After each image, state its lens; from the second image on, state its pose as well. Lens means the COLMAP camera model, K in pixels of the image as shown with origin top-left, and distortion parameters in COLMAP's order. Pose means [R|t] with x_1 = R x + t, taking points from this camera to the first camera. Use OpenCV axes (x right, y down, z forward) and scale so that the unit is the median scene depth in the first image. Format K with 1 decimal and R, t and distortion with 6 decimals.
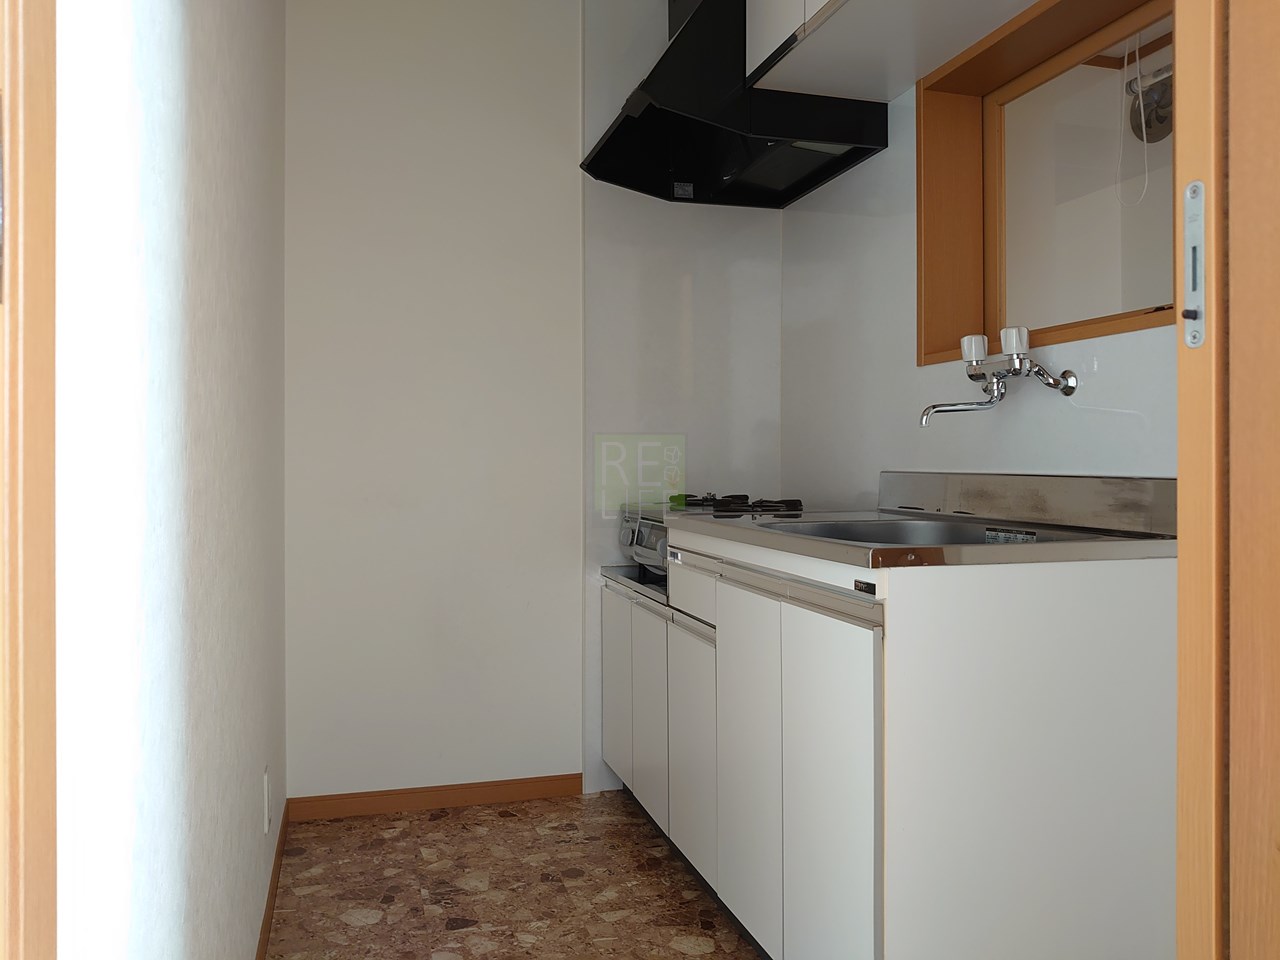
lens RADIAL K [[992.3, 0, 640.0], [0, 992.3, 480.0], [0, 0, 1]] dist [-0.013266, 0.006117]
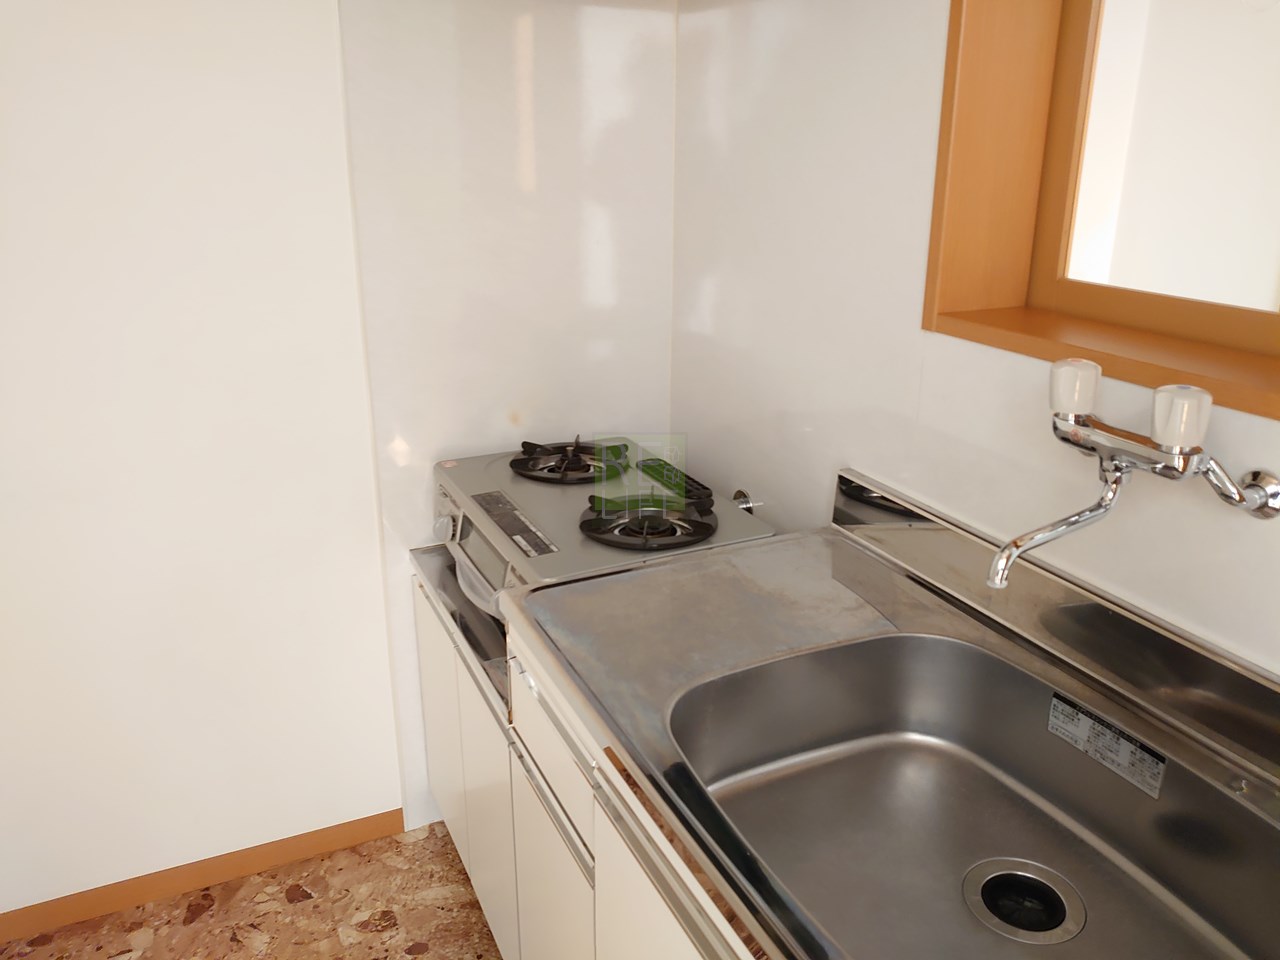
lens RADIAL K [[992.3, 0, 640.0], [0, 992.3, 480.0], [0, 0, 1]] dist [-0.013266, 0.006117]
pose [[0.988097, -0.039397, 0.148702, 0.017765], [-0.008616, 0.950958, 0.309200, -0.178618], [-0.153591, -0.306800, 0.939299, 0.374061]]
